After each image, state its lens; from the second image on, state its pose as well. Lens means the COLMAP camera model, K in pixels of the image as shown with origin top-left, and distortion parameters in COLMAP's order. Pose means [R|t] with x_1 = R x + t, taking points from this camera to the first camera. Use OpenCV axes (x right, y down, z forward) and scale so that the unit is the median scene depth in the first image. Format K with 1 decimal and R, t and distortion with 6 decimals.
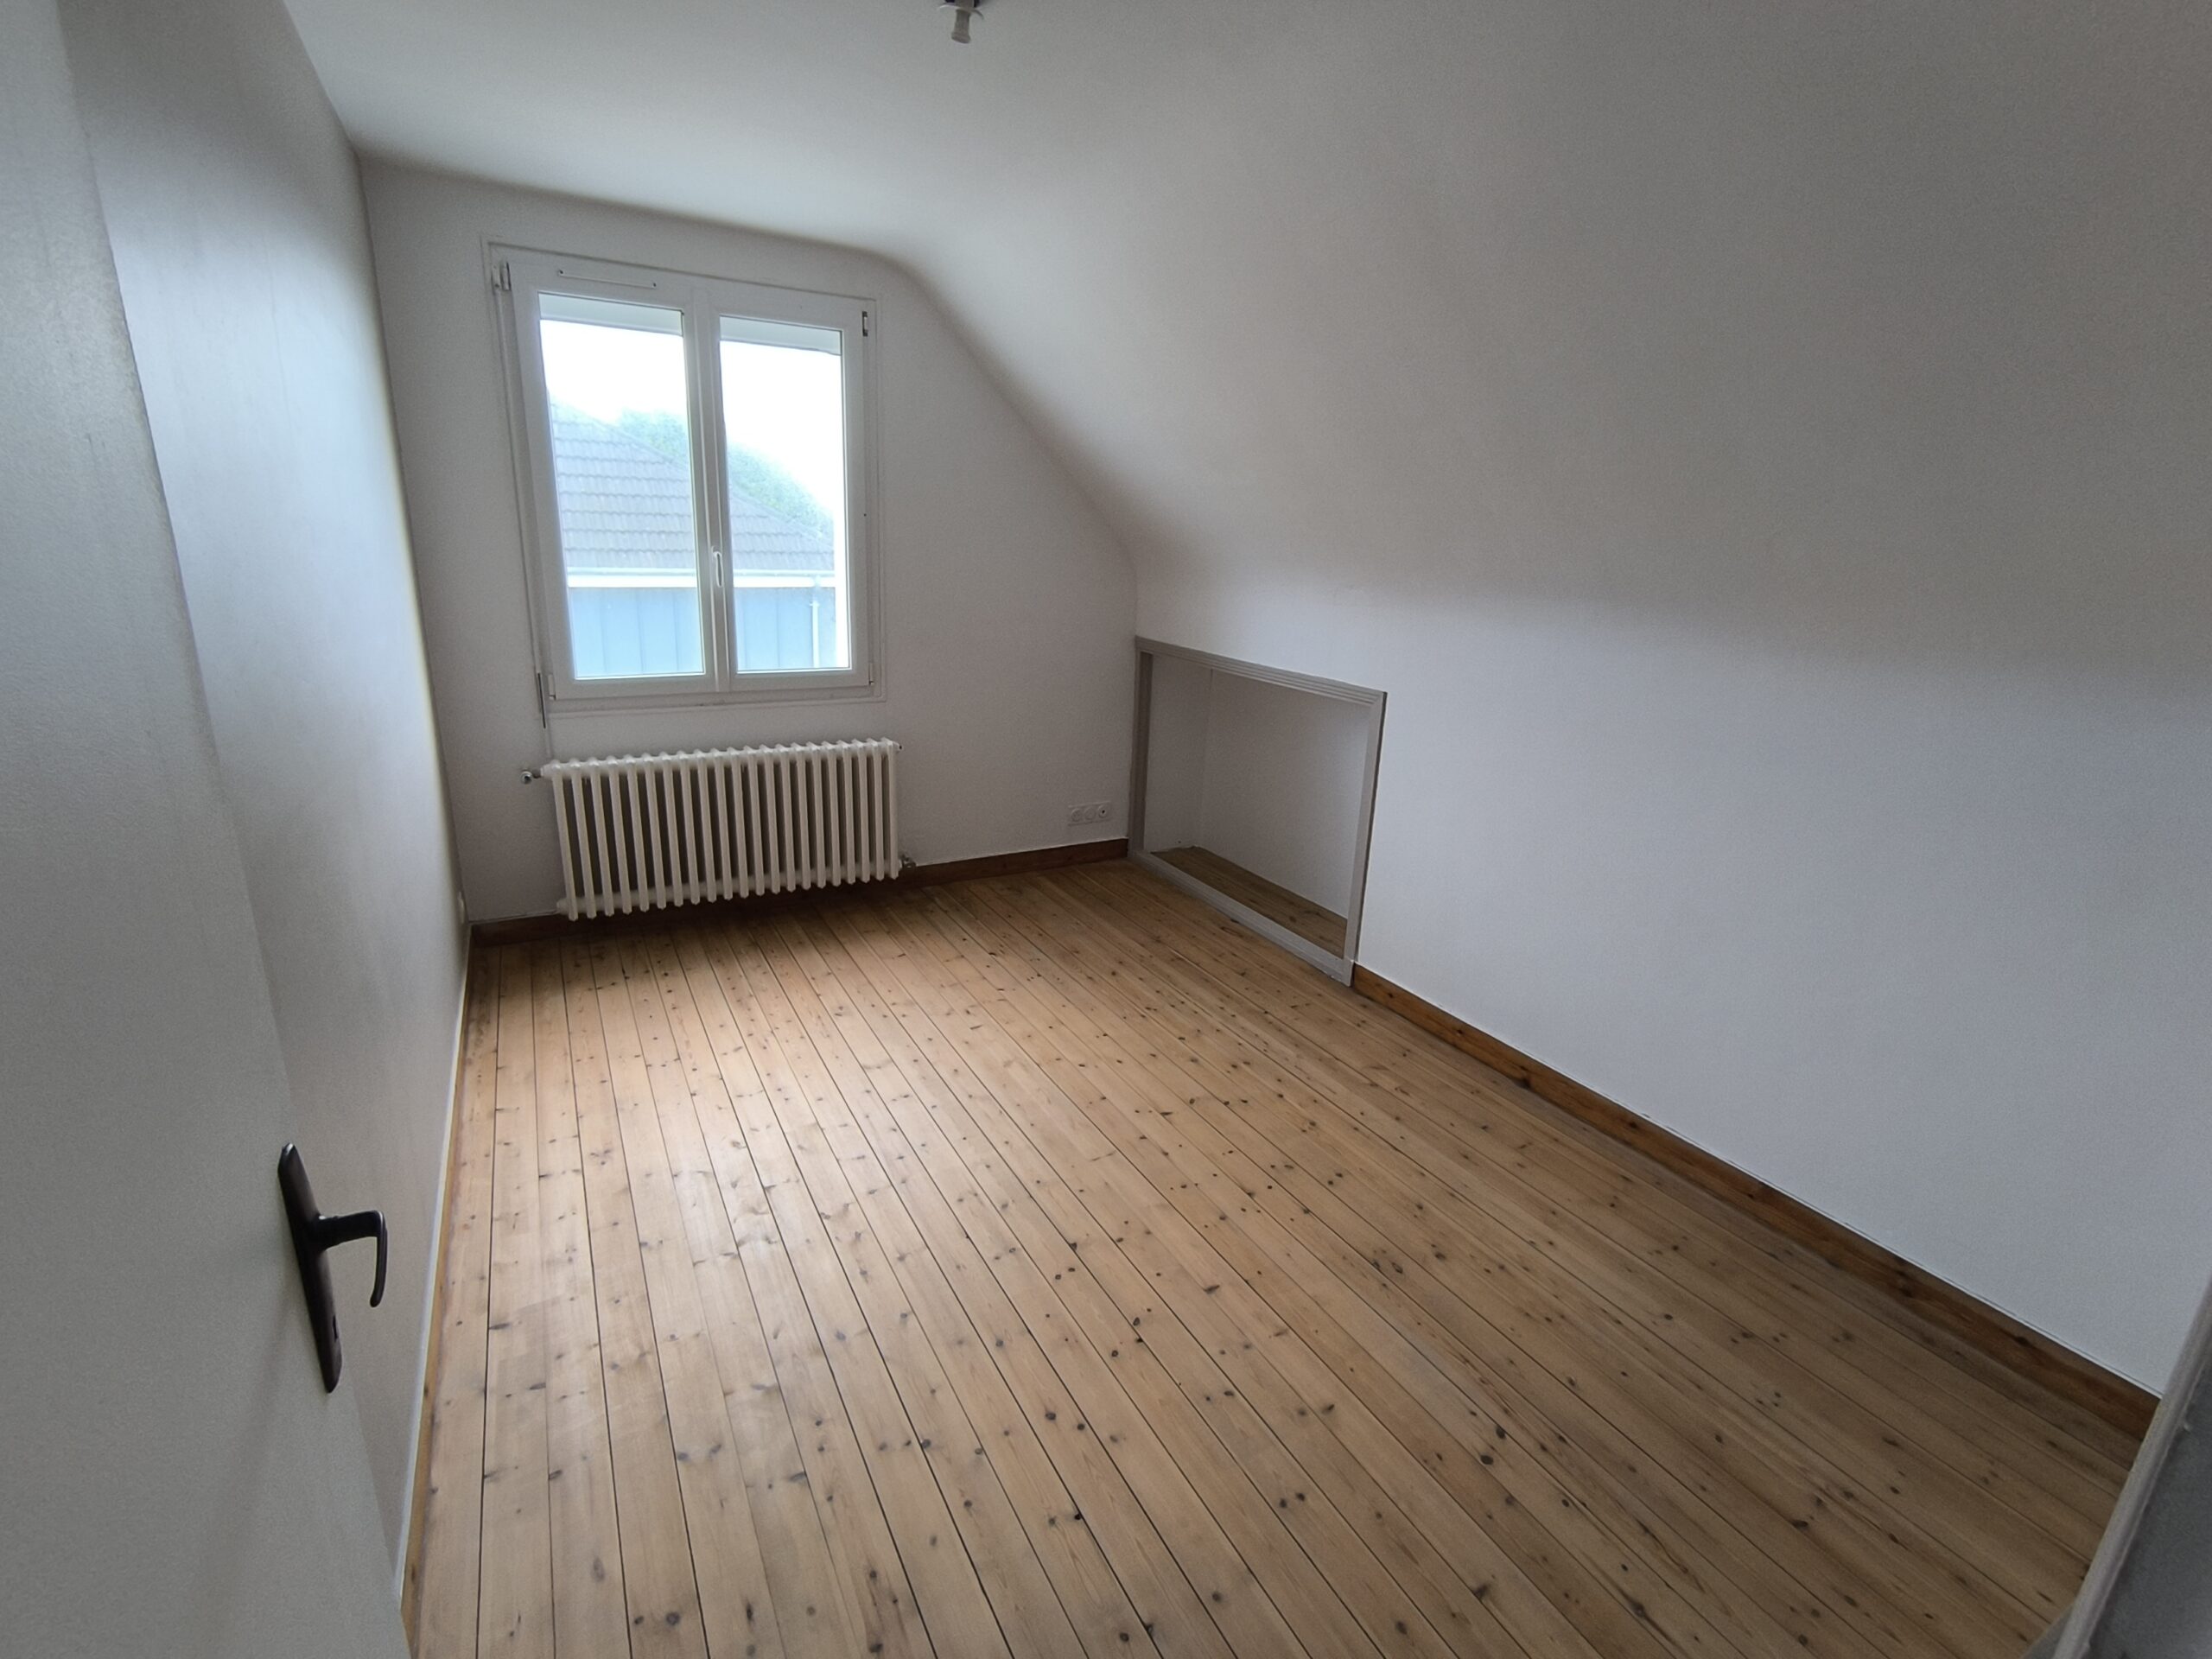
lens RADIAL K [[1022.8, 0, 1105.6], [0, 1022.8, 829.8], [0, 0, 1]] dist [-0.000831, 0.000168]
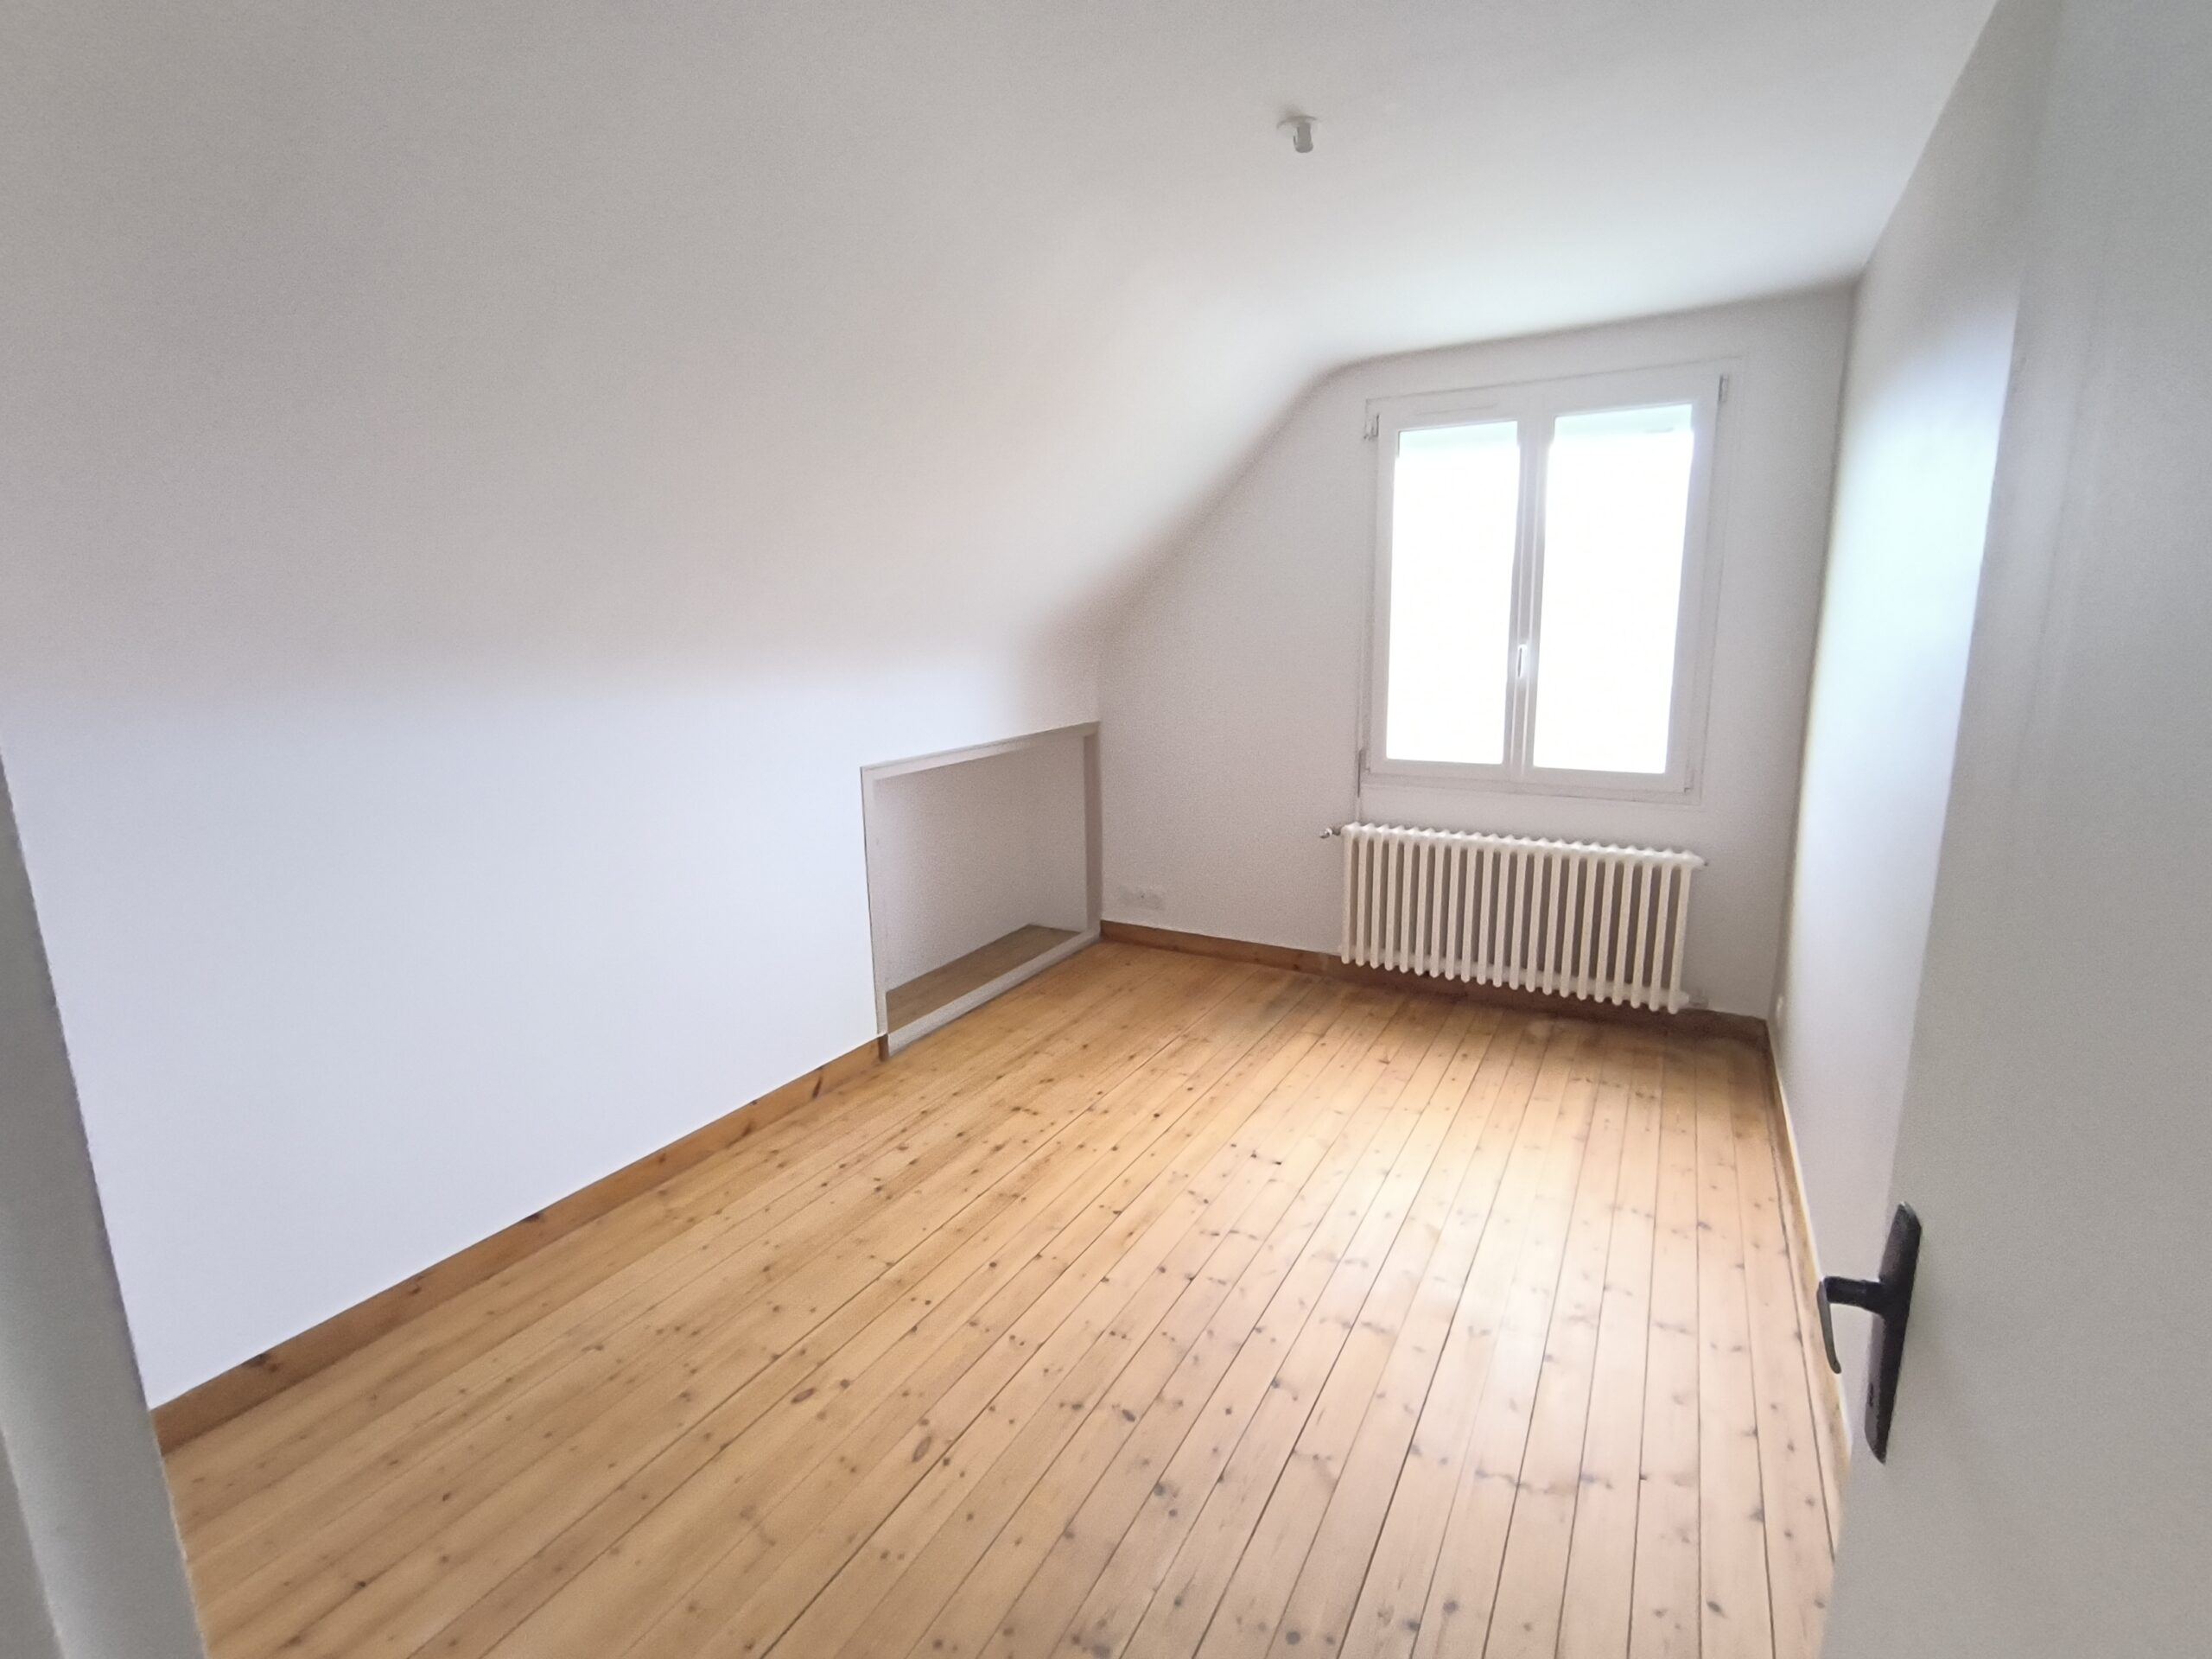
lens RADIAL K [[1022.8, 0, 1109.5], [0, 1022.8, 825.9], [0, 0, 1]] dist [-0.000831, 0.000168]
pose [[0.524819, 0.130942, -0.841082, 0.274532], [-0.206035, 0.978257, 0.023736, -0.033896], [0.825903, 0.160835, 0.540386, 0.133138]]
